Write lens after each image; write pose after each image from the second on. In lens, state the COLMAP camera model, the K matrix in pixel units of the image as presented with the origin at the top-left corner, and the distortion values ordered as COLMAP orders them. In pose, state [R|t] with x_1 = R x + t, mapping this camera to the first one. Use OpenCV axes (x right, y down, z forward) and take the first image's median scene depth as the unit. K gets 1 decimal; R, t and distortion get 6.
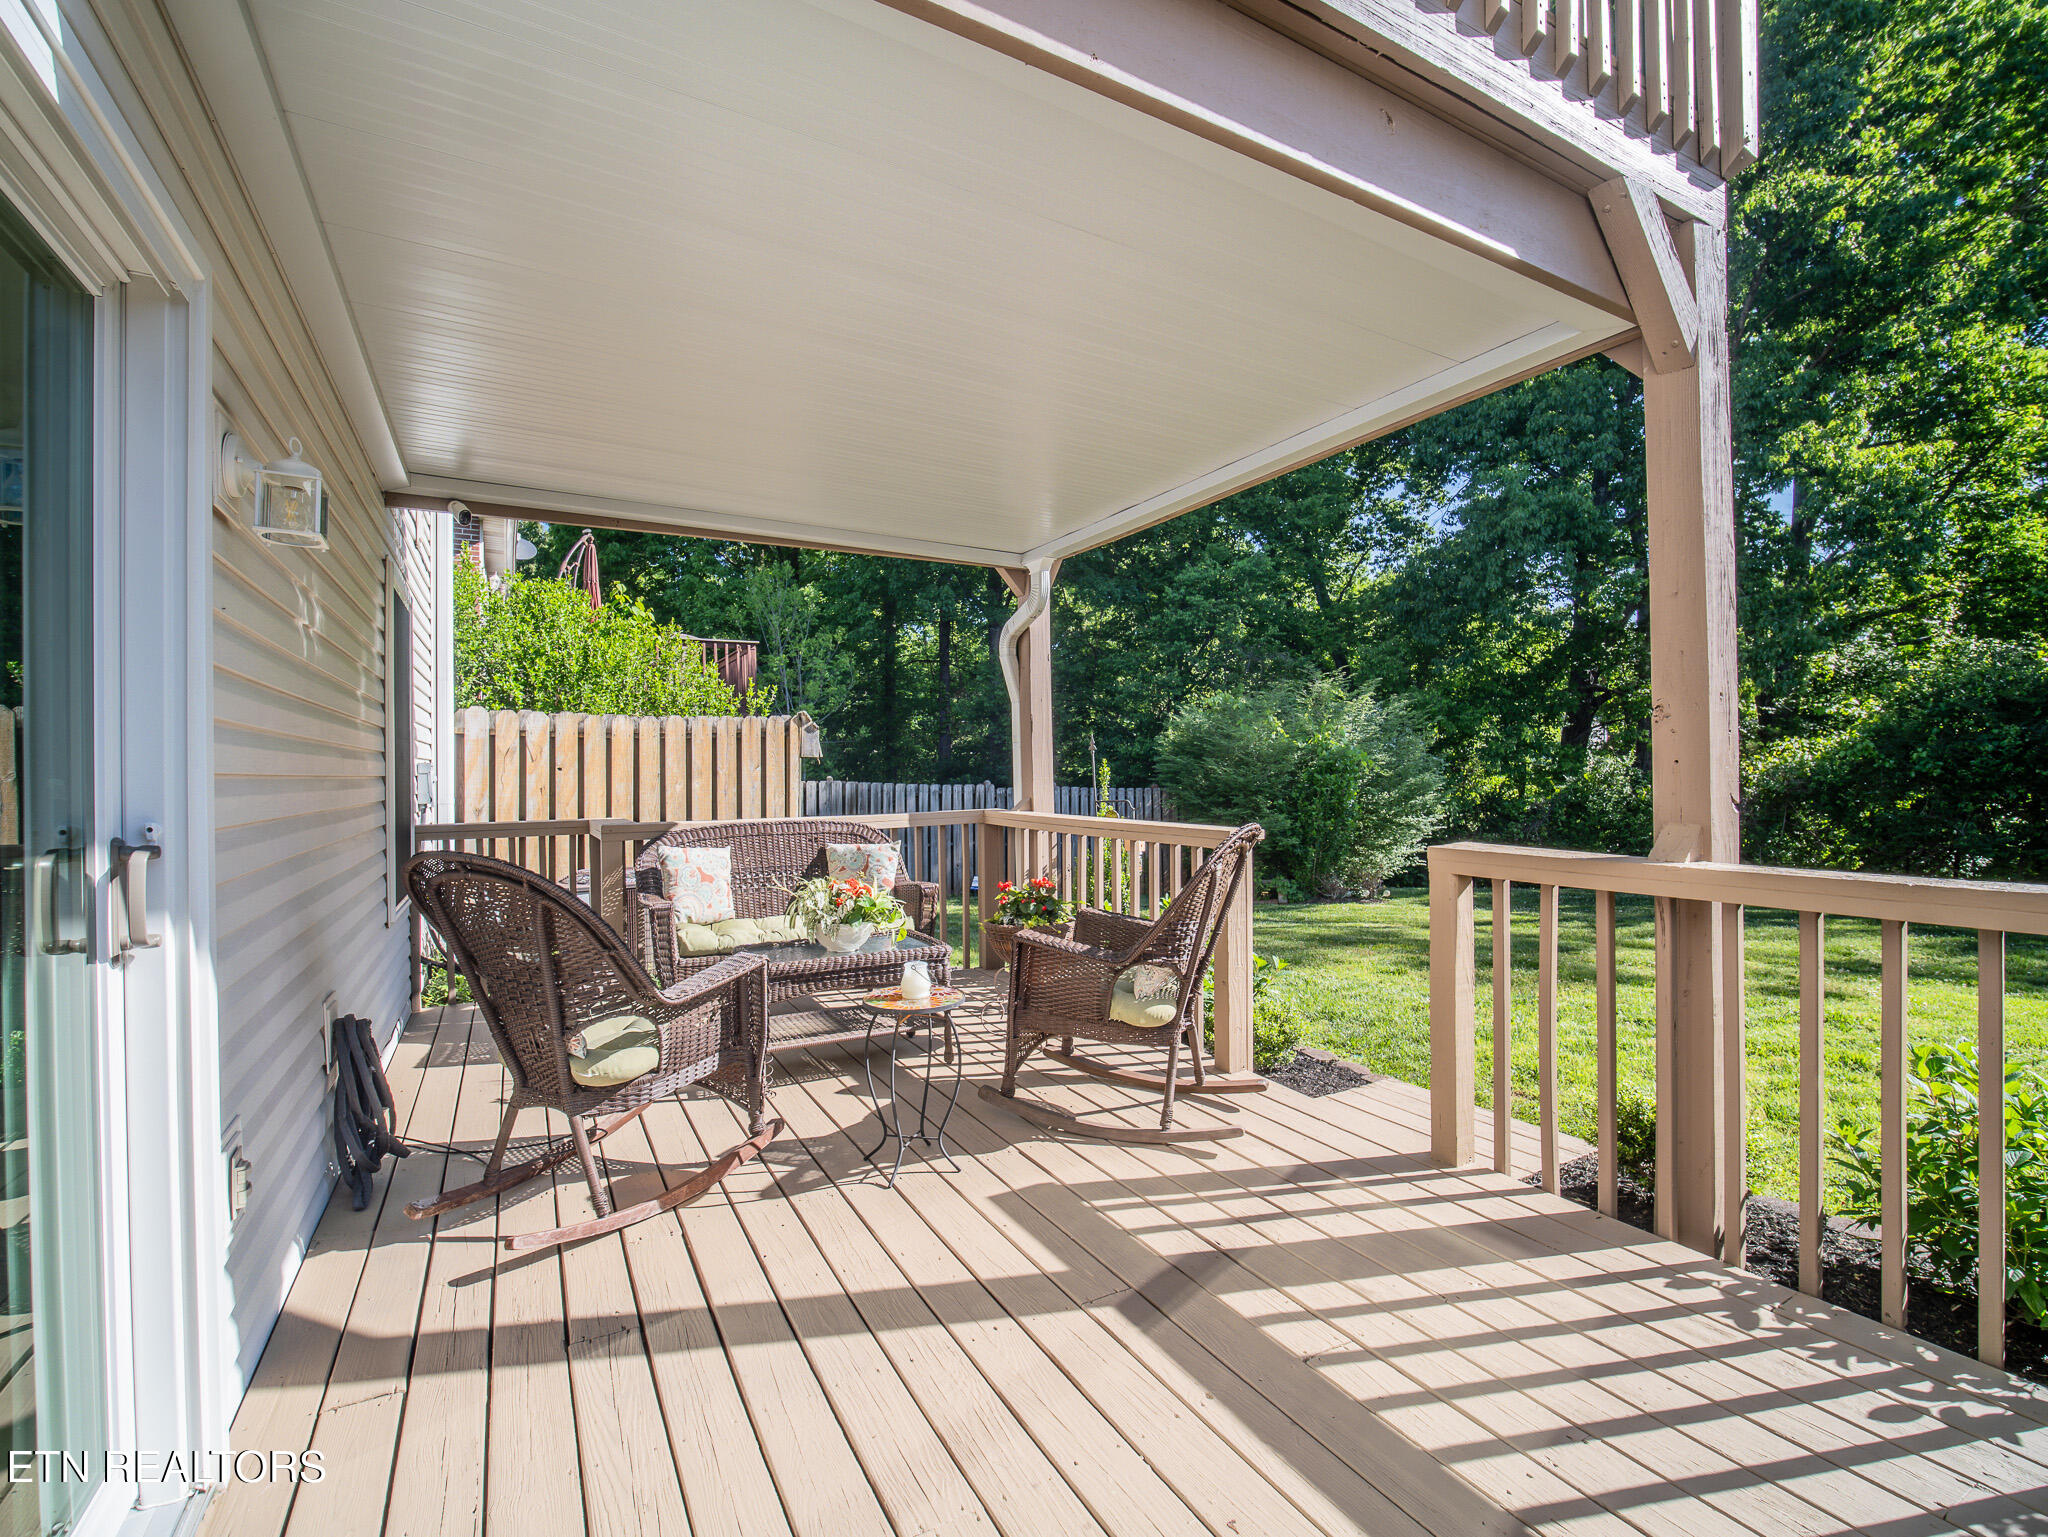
lens RADIAL K [[922.8, 0, 1020.0], [0, 922.8, 768.2], [0, 0, 1]] dist [-0.018902, 0.000060]
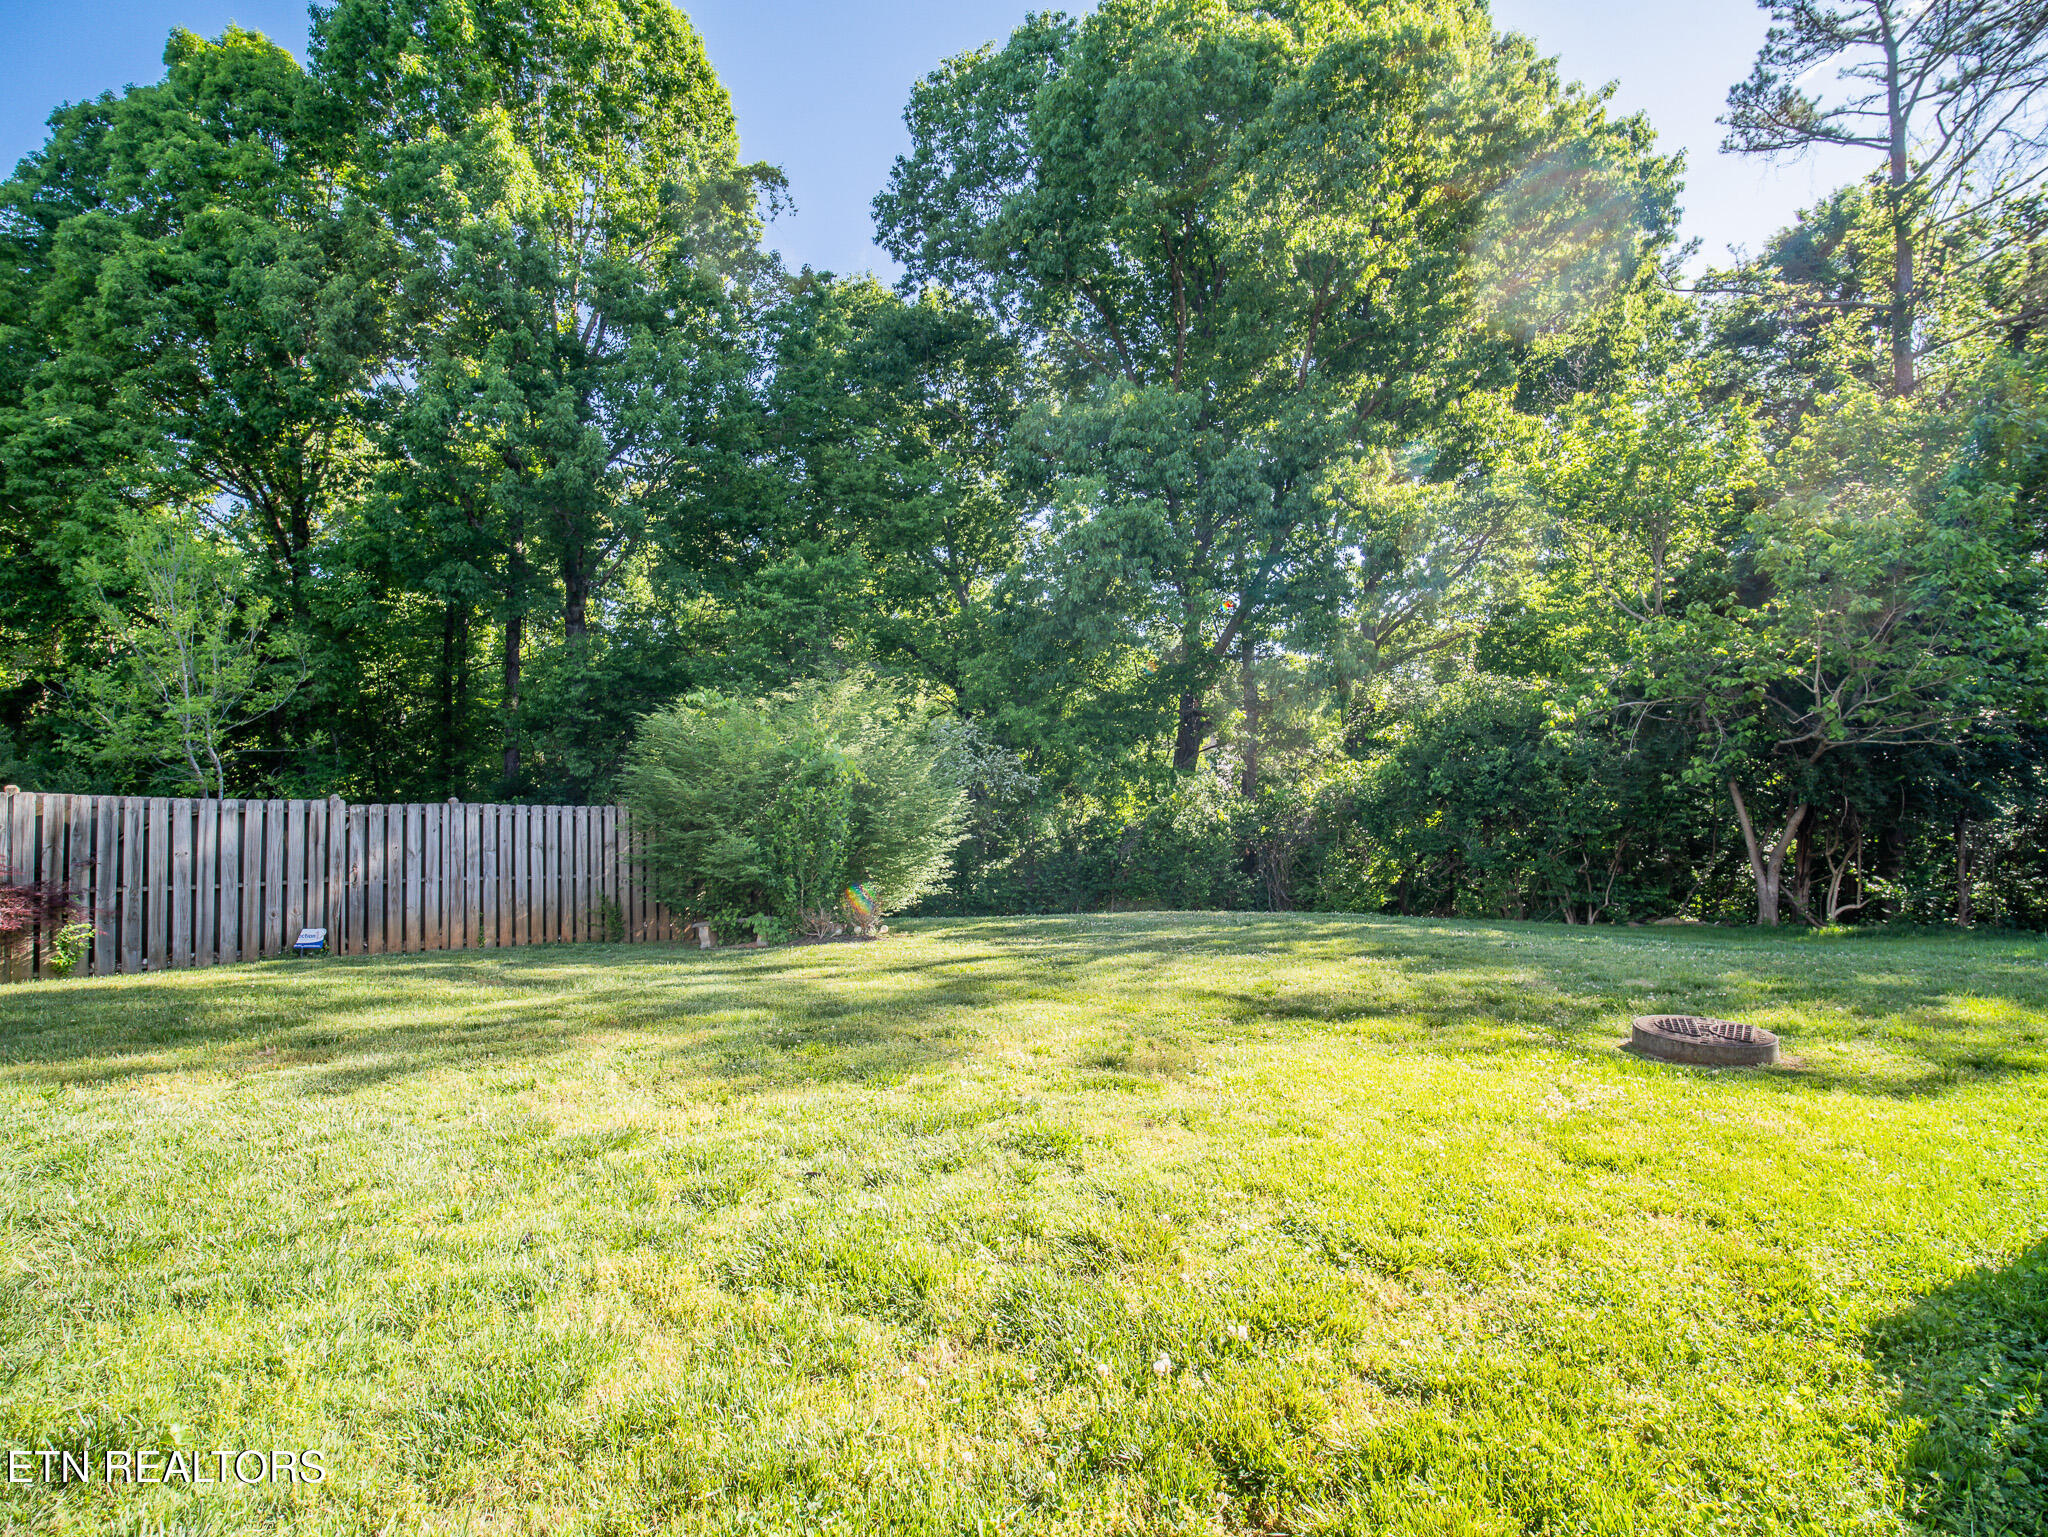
lens RADIAL K [[922.8, 0, 1020.0], [0, 922.8, 768.2], [0, 0, 1]] dist [-0.018902, 0.000060]
pose [[0.952524, 0.008894, 0.304332, 0.184780], [0.000161, 0.999558, -0.029714, 0.009924], [-0.304462, 0.028352, 0.952102, 0.109334]]
